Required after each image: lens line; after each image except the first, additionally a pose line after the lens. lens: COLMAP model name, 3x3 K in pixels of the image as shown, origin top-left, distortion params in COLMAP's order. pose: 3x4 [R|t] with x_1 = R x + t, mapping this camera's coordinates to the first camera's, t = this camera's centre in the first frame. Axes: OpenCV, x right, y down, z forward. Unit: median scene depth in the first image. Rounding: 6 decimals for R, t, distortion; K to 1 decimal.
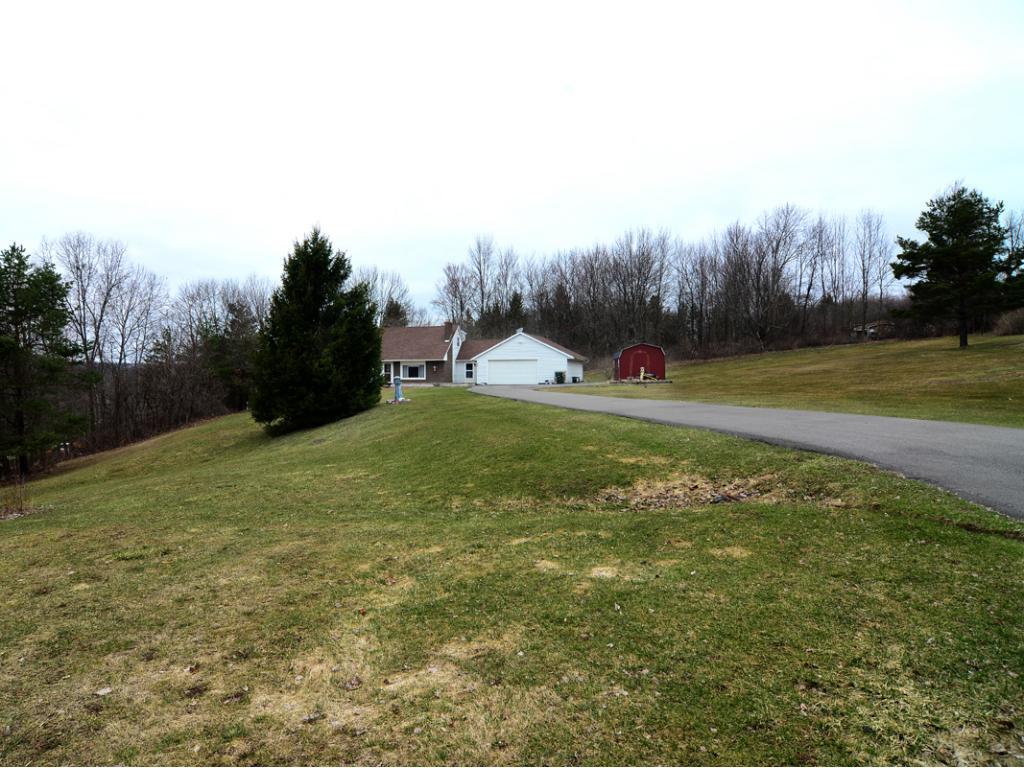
lens RADIAL K [[633.8, 0, 512.4], [0, 633.8, 381.2], [0, 0, 1]] dist [0.000034, 0.000002]
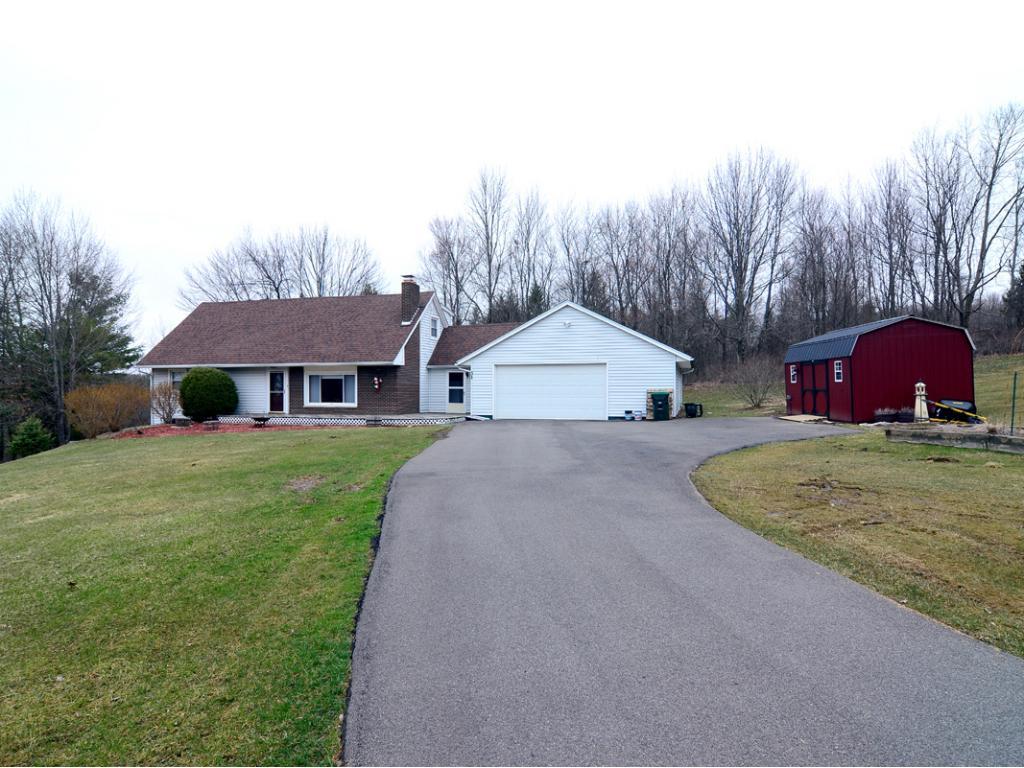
lens RADIAL K [[633.8, 0, 512.1], [0, 633.8, 385.2], [0, 0, 1]] dist [0.000034, 0.000002]
pose [[0.999731, 0.004386, -0.022764, -0.015156], [-0.004681, 0.999906, -0.012889, -0.012465], [0.022705, 0.012992, 0.999658, 0.526603]]
